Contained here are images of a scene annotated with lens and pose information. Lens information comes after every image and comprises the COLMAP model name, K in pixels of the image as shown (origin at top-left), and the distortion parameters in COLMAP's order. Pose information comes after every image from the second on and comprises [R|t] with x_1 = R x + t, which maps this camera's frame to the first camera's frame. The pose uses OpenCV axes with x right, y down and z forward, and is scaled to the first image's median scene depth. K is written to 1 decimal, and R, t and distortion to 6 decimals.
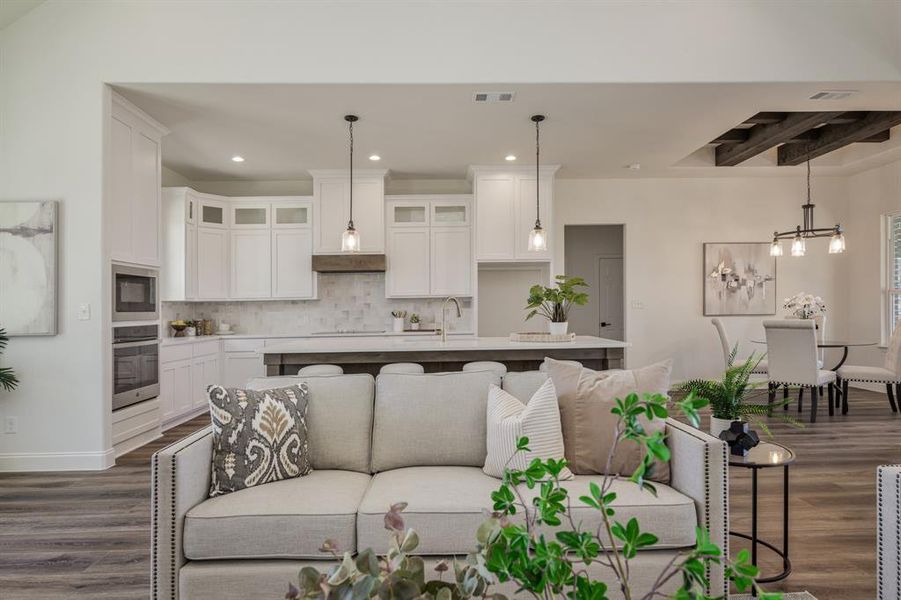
lens RADIAL K [[509.0, 0, 447.1], [0, 509.0, 312.4], [0, 0, 1]] dist [-0.002471, 0.002208]
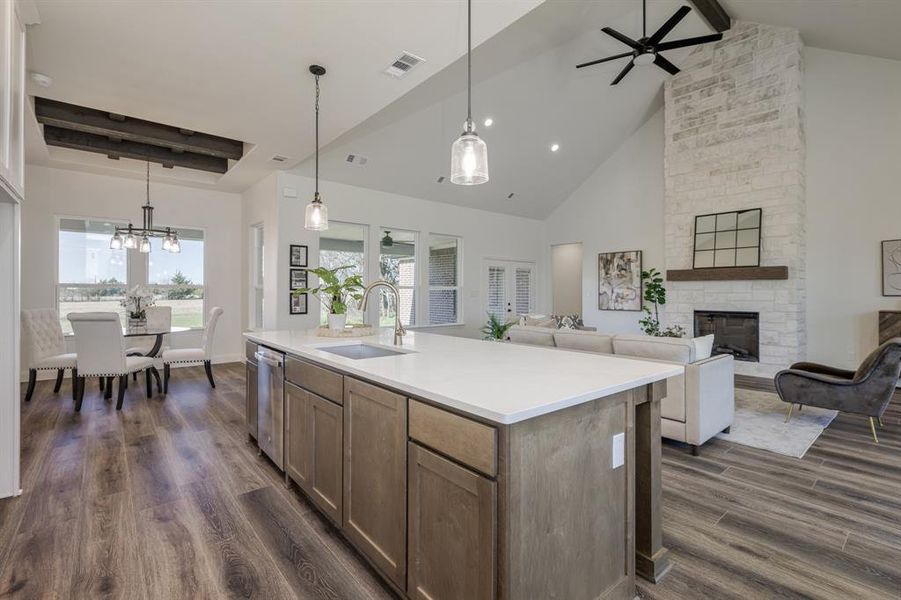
lens RADIAL K [[412.6, 0, 452.3], [0, 412.6, 295.1], [0, 0, 1]] dist [-0.002426, 0.000439]
pose [[-0.609742, 0.007472, 0.792565, -0.355481], [0.011374, 0.999935, -0.000677, -0.009475], [-0.792518, 0.008601, -0.609788, 0.894188]]
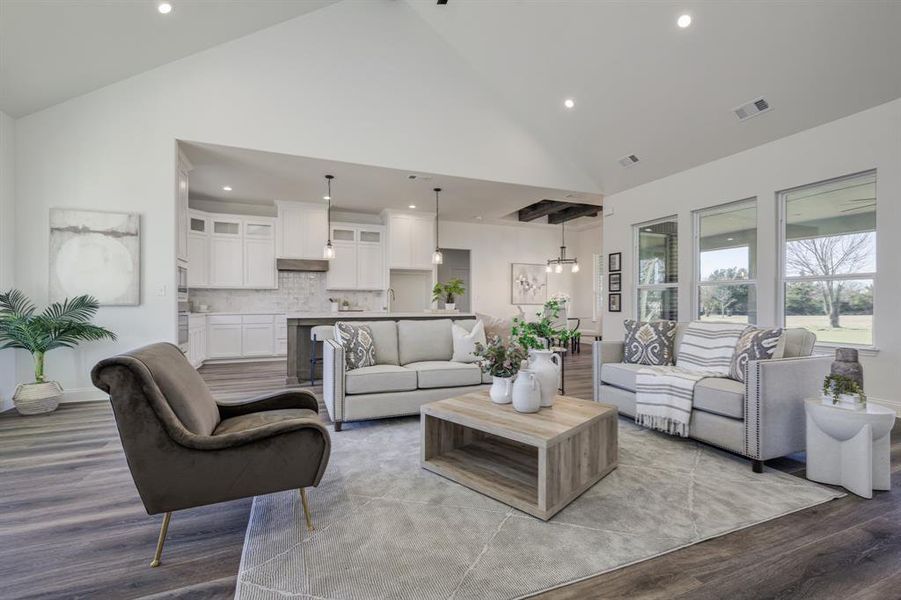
lens RADIAL K [[392.3, 0, 448.4], [0, 392.3, 298.2], [0, 0, 1]] dist [0.002939, 0.000068]
pose [[0.938735, 0.019777, 0.344071, -0.185523], [-0.011722, 0.999607, -0.025477, 0.024626], [-0.344439, 0.019883, 0.938598, -0.219566]]
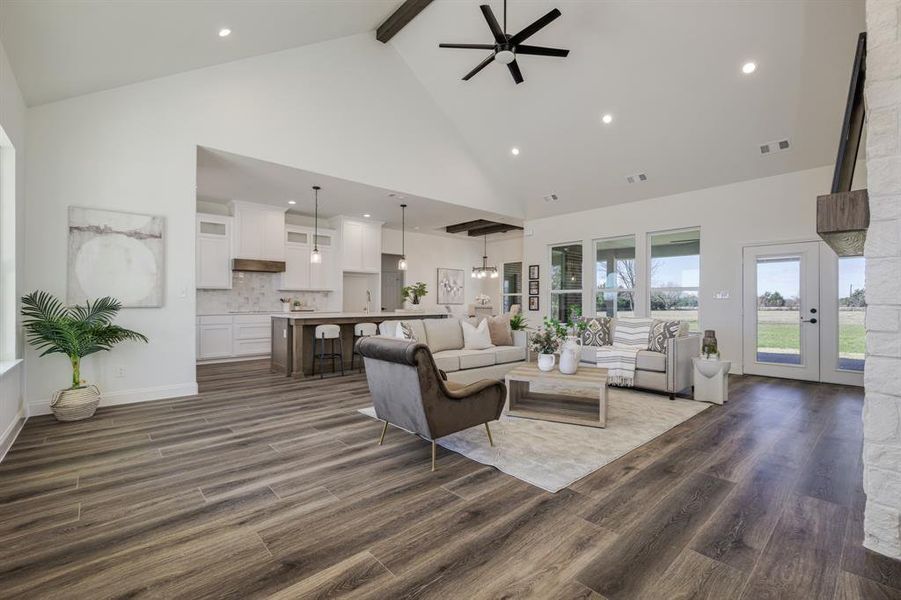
lens RADIAL K [[392.3, 0, 448.3], [0, 392.3, 293.8], [0, 0, 1]] dist [0.002939, 0.000068]
pose [[0.766282, 0.029717, 0.641816, -0.504450], [-0.009212, 0.999335, -0.035273, 0.021917], [-0.642438, 0.021116, 0.766047, -0.239873]]
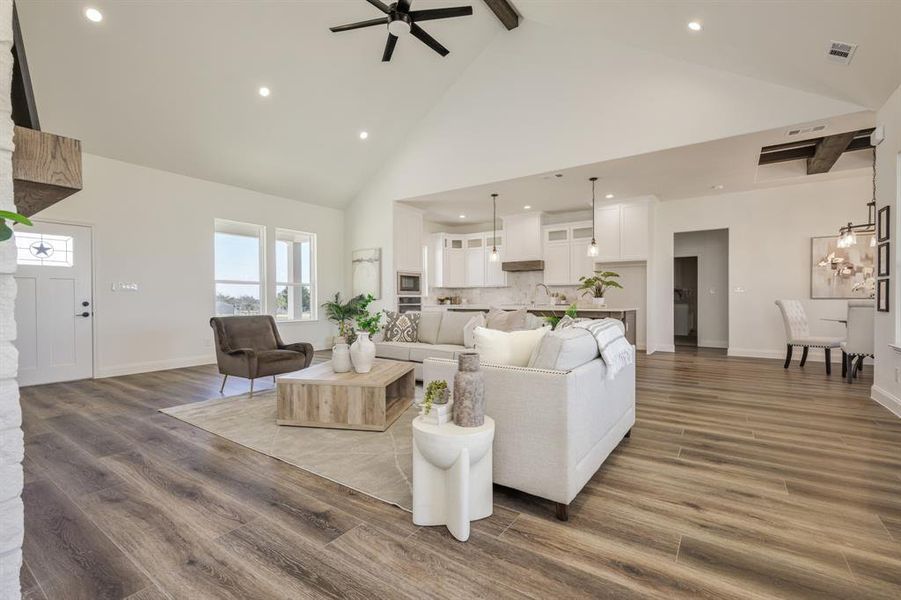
lens RADIAL K [[392.3, 0, 453.3], [0, 392.3, 295.7], [0, 0, 1]] dist [0.002939, 0.000068]
pose [[0.811261, 0.011198, -0.584576, 0.411082], [-0.017255, 0.999840, -0.004793, 0.017322], [0.584429, 0.013975, 0.811325, -0.241292]]
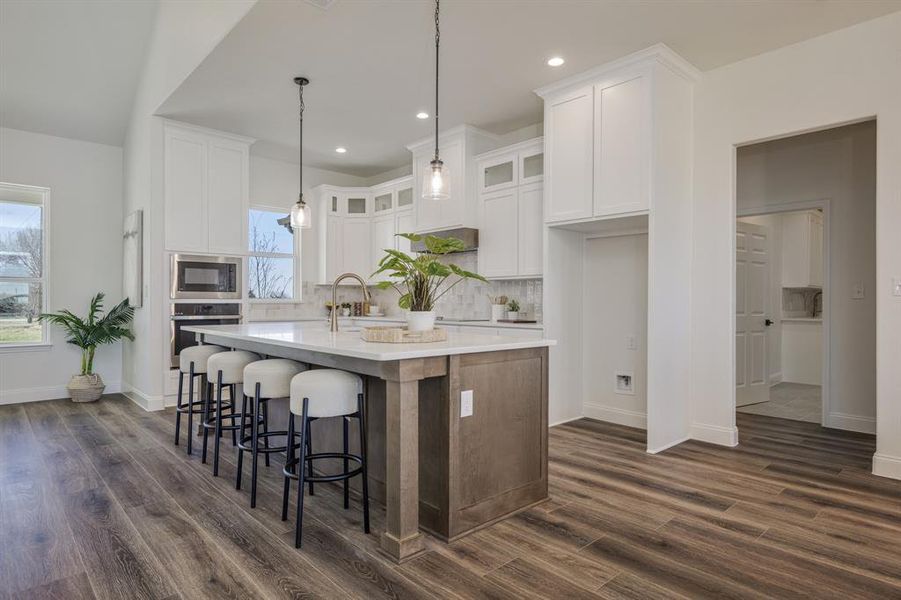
lens RADIAL K [[509.0, 0, 463.4], [0, 509.0, 303.8], [0, 0, 1]] dist [-0.002471, 0.002208]
pose [[0.666544, 0.021232, -0.745163, 0.490959], [-0.016245, 0.999771, 0.013955, -0.000815], [0.745288, 0.002804, 0.666736, 0.437185]]
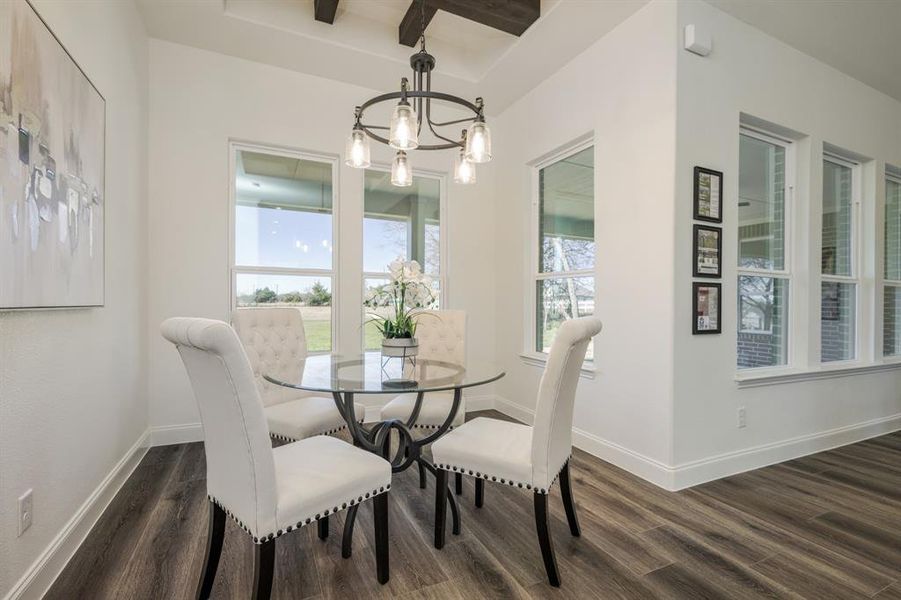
lens RADIAL K [[412.6, 0, 457.0], [0, 412.6, 299.4], [0, 0, 1]] dist [-0.002426, 0.000439]
pose [[-0.390425, 0.013721, 0.920532, 0.321561], [-0.003979, 0.999854, -0.016591, 0.003465], [-0.920626, -0.010140, -0.390314, 0.970248]]
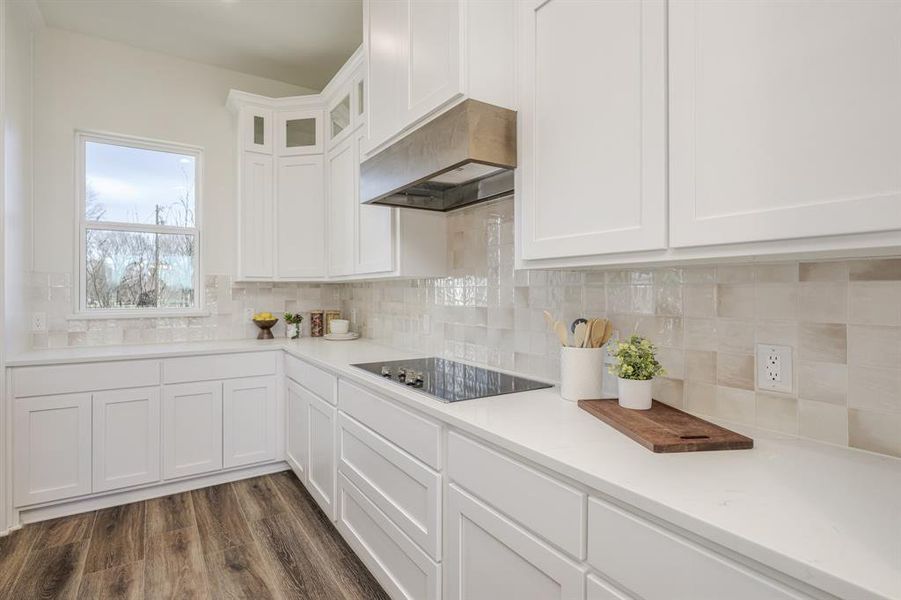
lens RADIAL K [[459.3, 0, 450.8], [0, 459.3, 292.7], [0, 0, 1]] dist [0.000399, 0.001120]
pose [[0.514480, 0.019995, -0.857269, 0.071247], [-0.010452, 0.999800, 0.017046, -0.019987], [0.857439, 0.000190, 0.514586, 0.860424]]
